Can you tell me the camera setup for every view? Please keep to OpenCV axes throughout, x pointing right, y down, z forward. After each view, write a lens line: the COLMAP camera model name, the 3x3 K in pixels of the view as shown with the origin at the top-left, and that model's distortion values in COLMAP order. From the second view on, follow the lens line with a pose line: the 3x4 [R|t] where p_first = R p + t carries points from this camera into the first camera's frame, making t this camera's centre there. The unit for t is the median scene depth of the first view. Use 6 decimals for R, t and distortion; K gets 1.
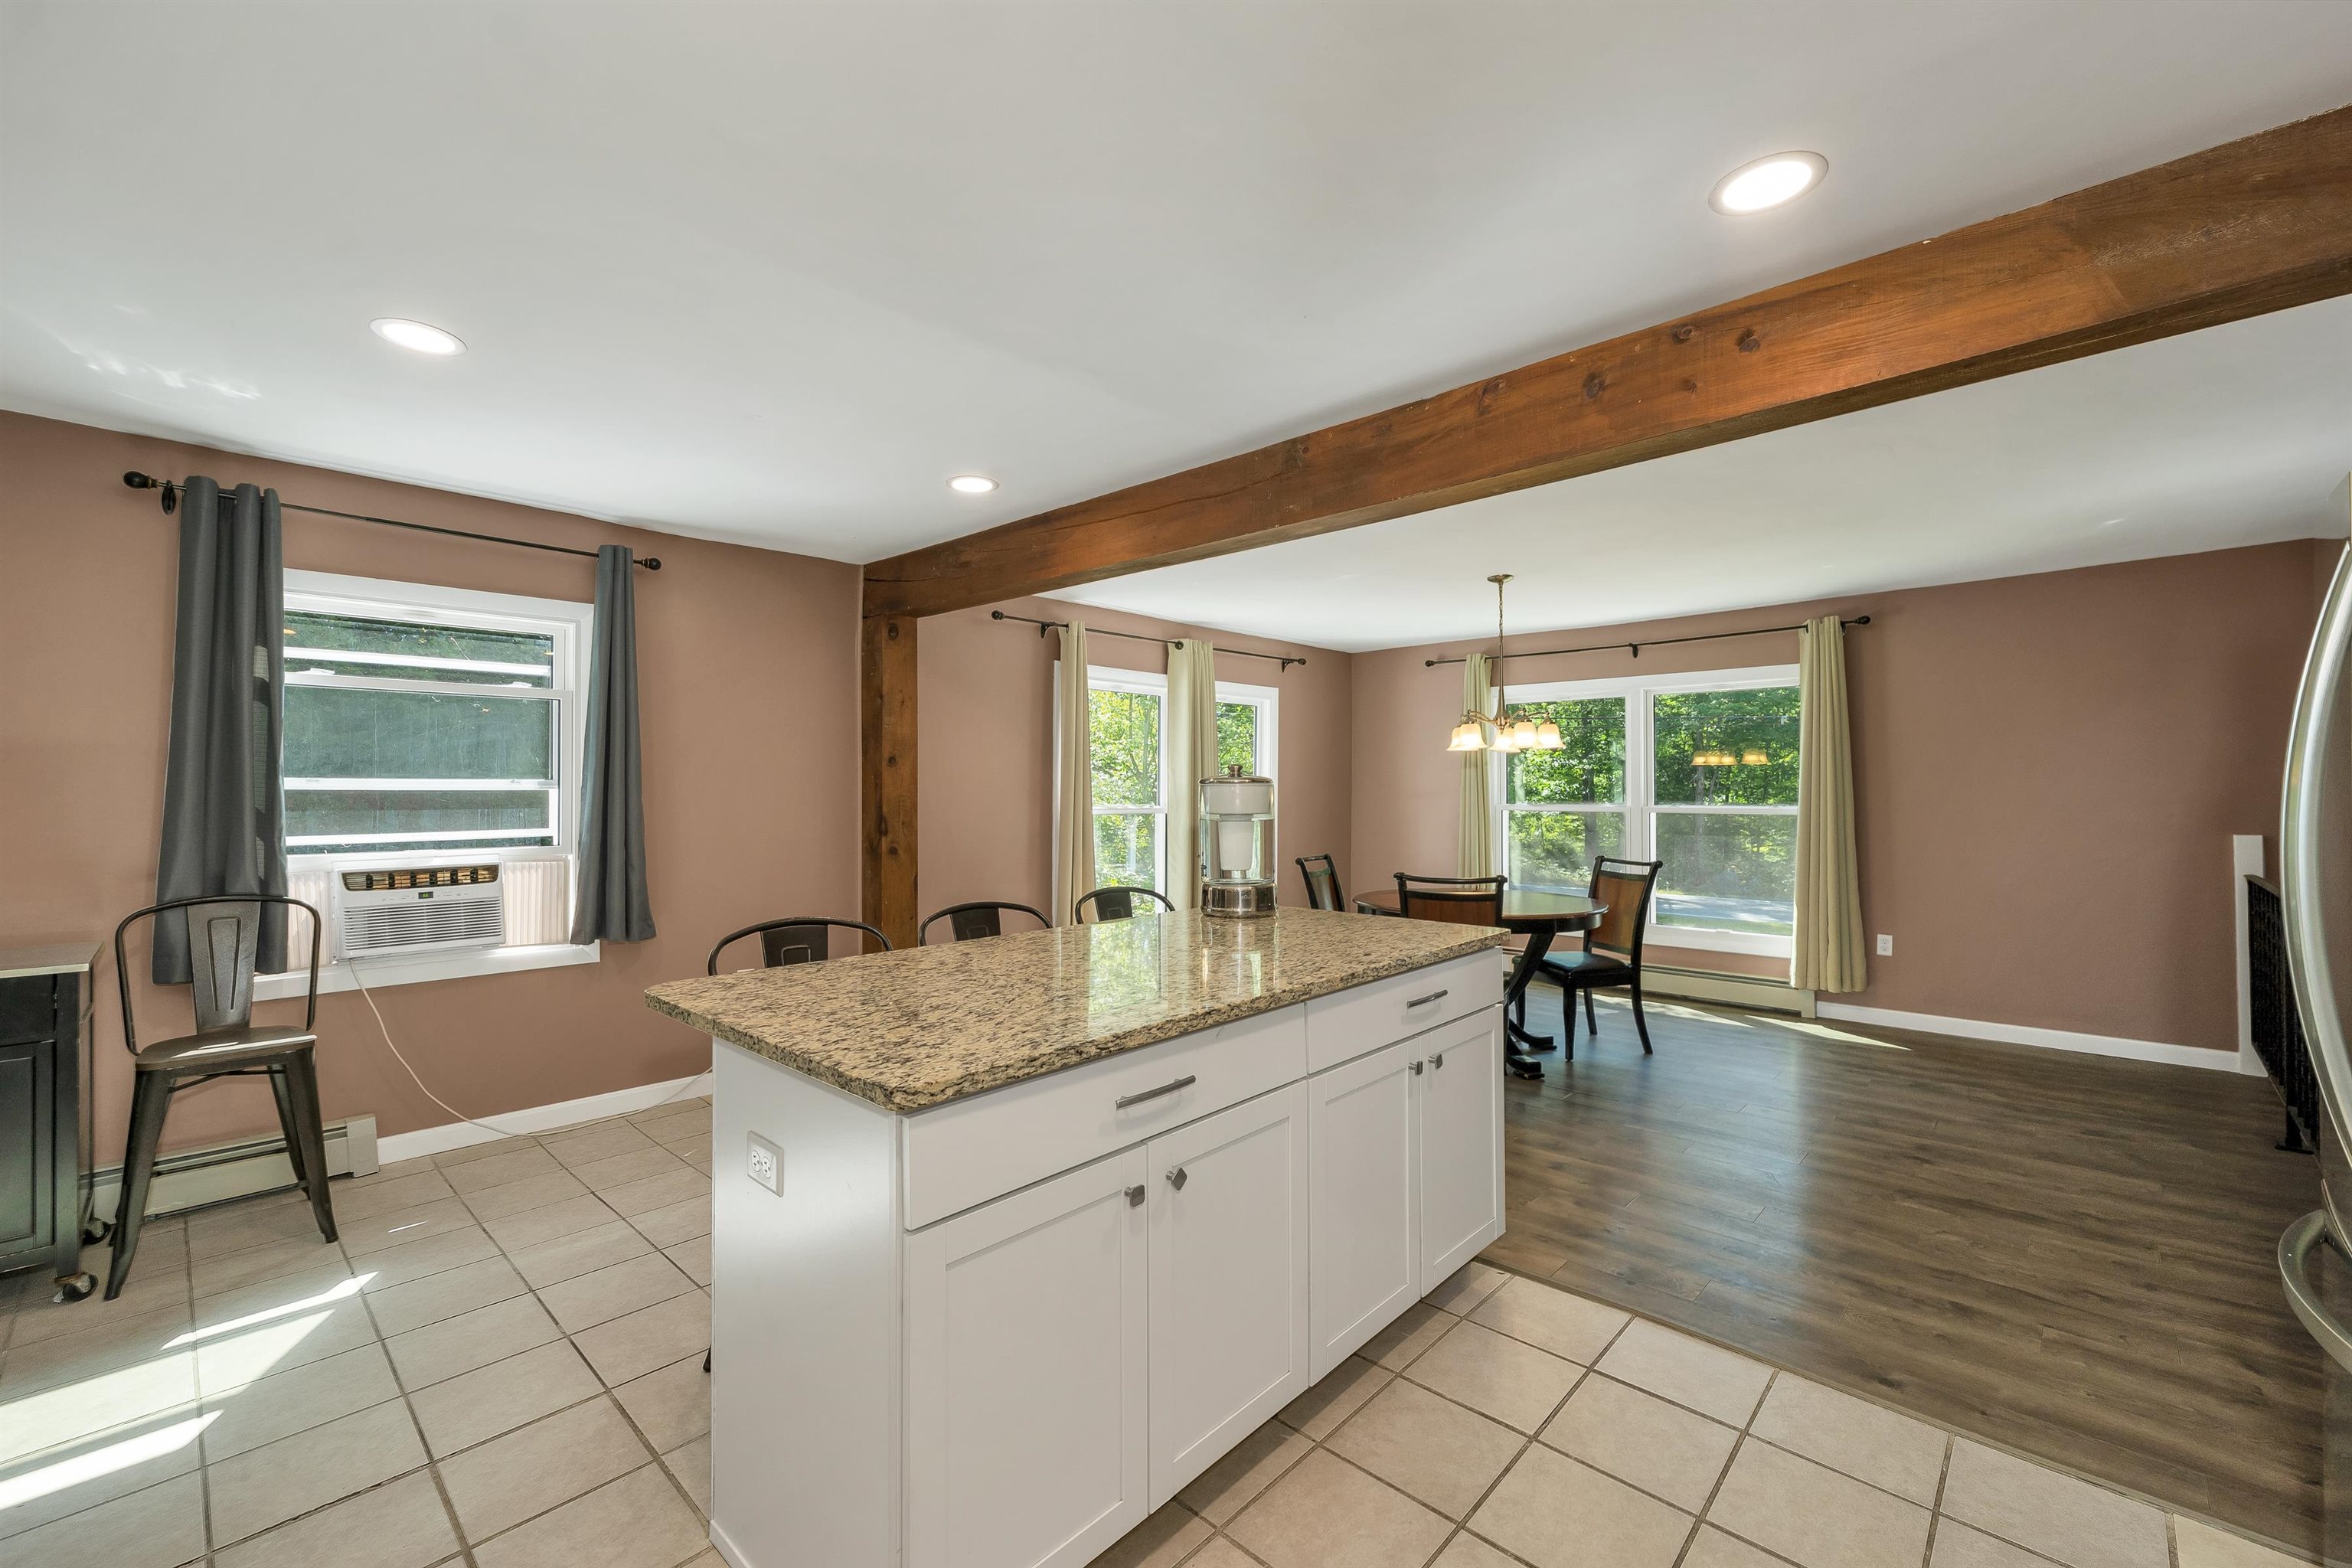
lens RADIAL K [[964.7, 0, 1176.0], [0, 964.7, 784.0], [0, 0, 1]] dist [0.001667, 0.000084]
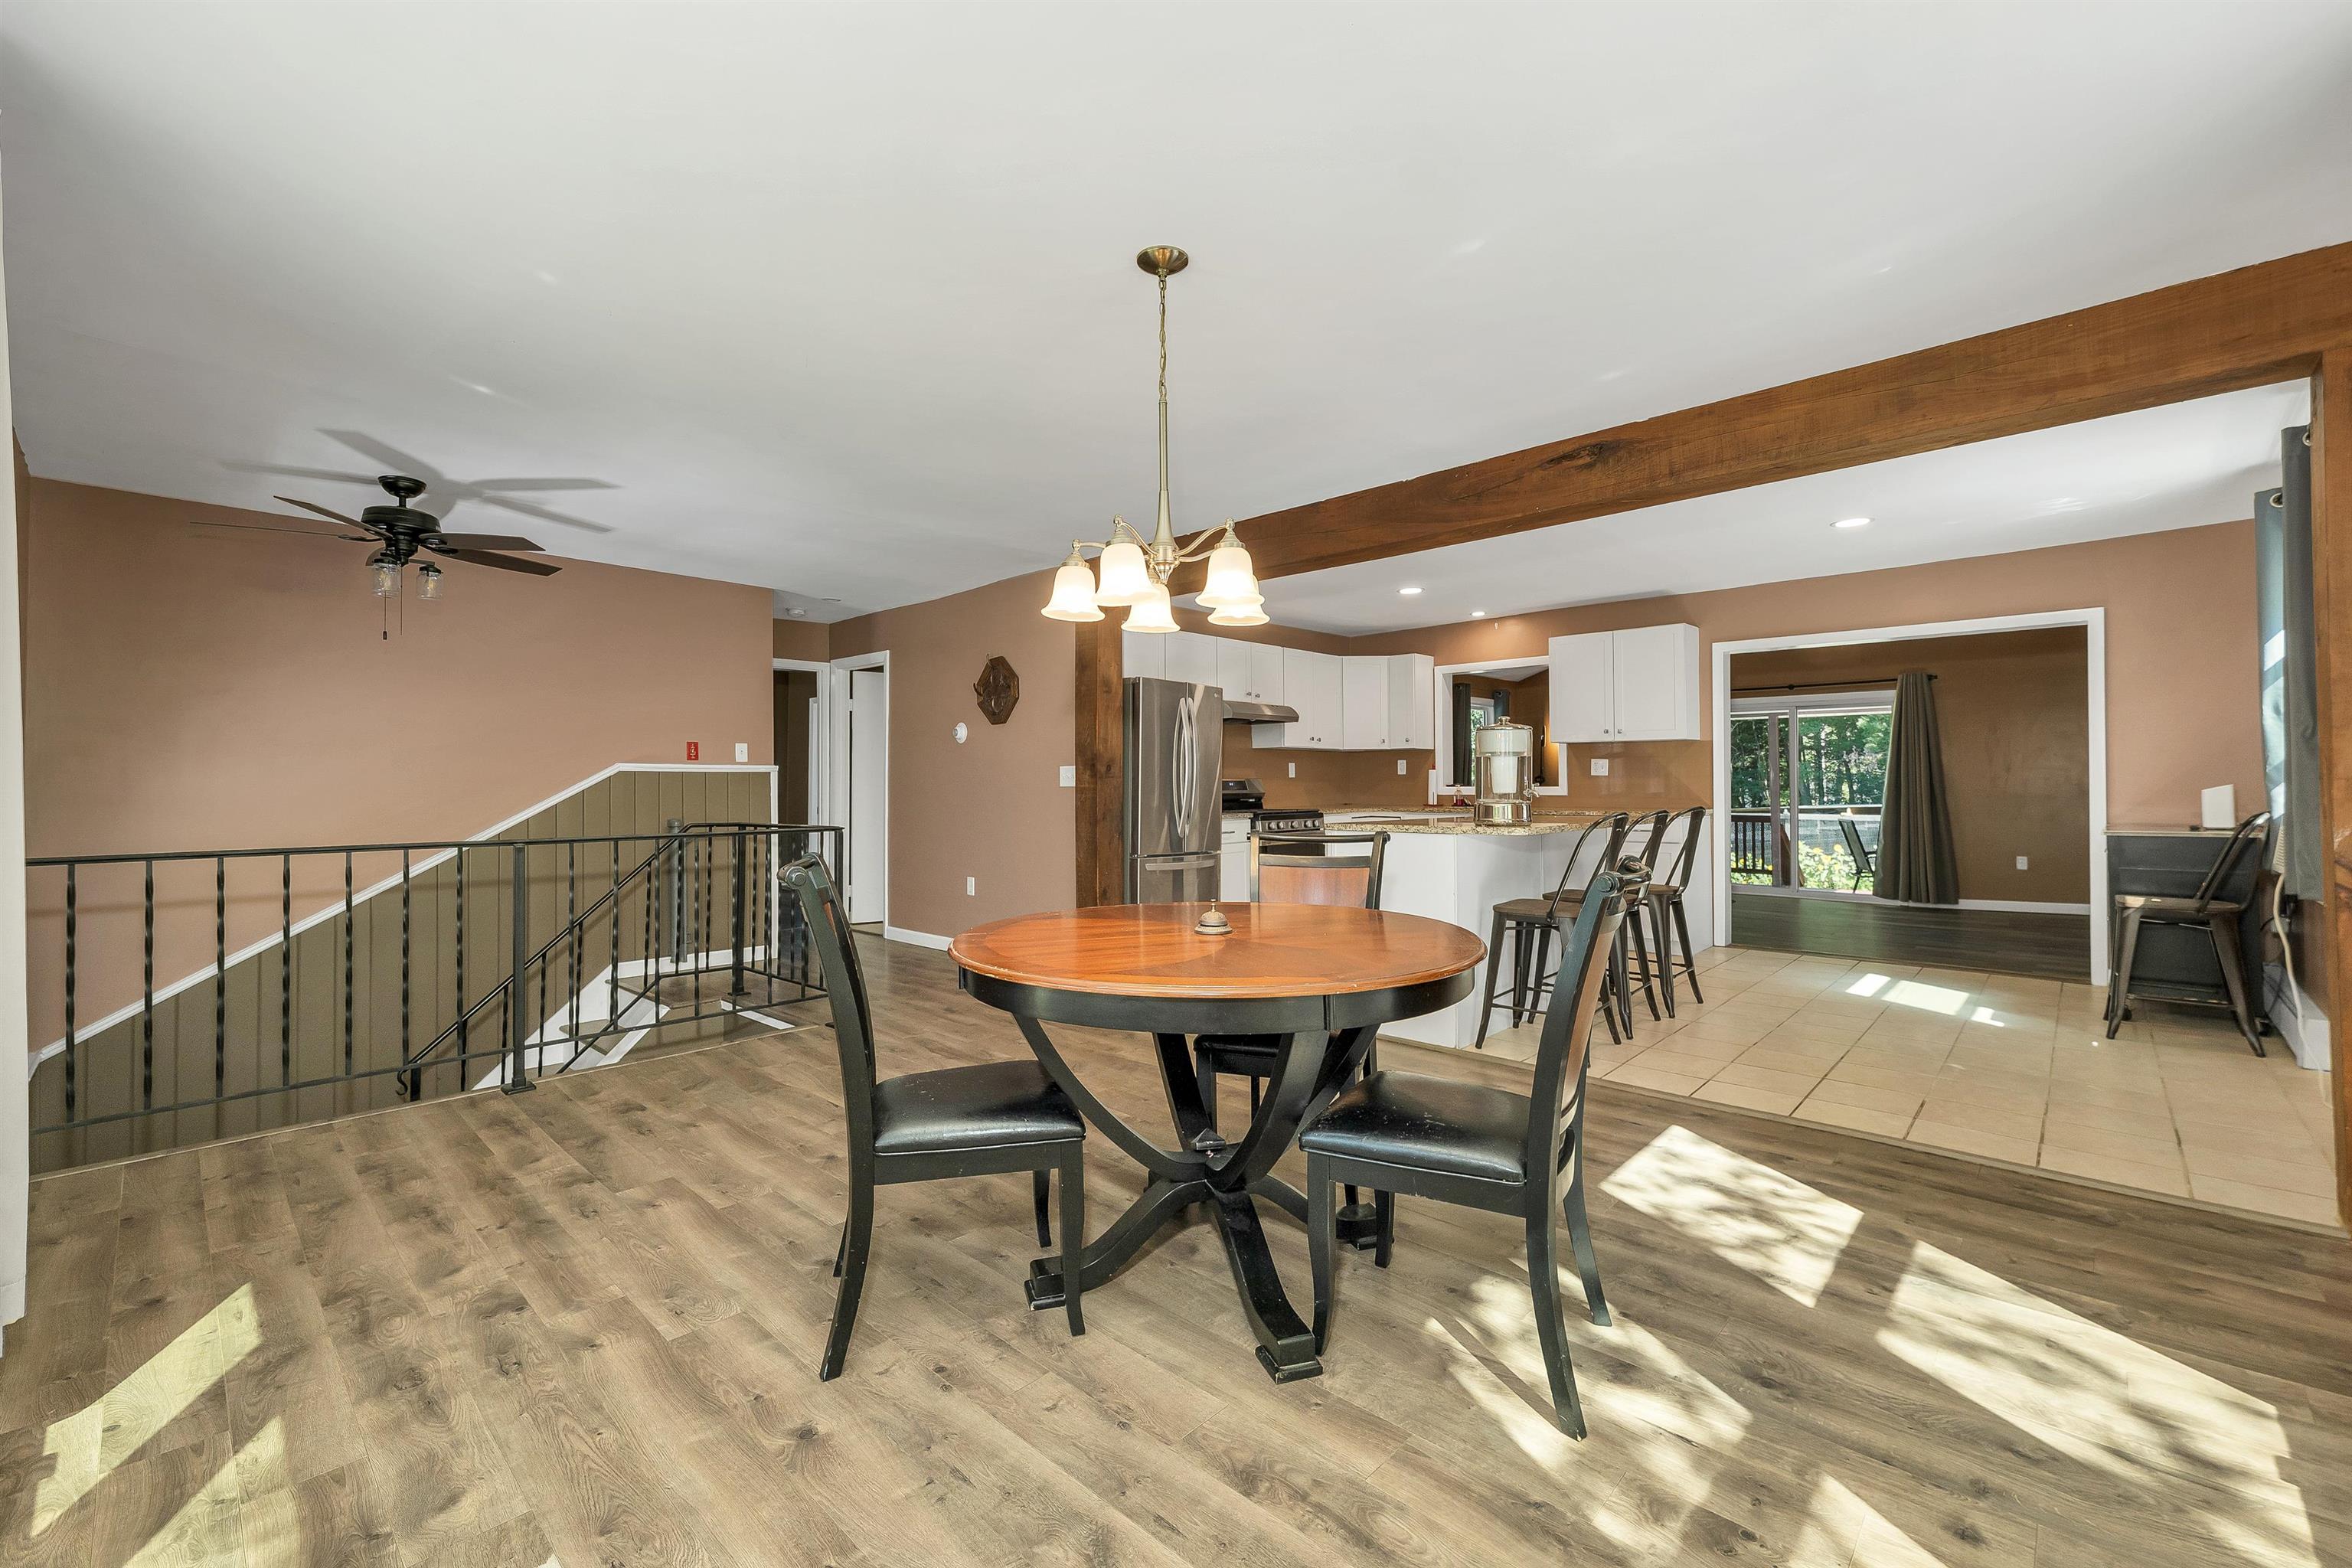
lens RADIAL K [[990.4, 0, 1184.2], [0, 990.4, 778.3], [0, 0, 1]] dist [0.004105, 0.000054]
pose [[-0.999824, 0.009682, -0.016068, 0.299548], [0.009946, 0.999816, -0.016413, 0.046723], [0.015906, -0.016570, -0.999736, 1.331309]]
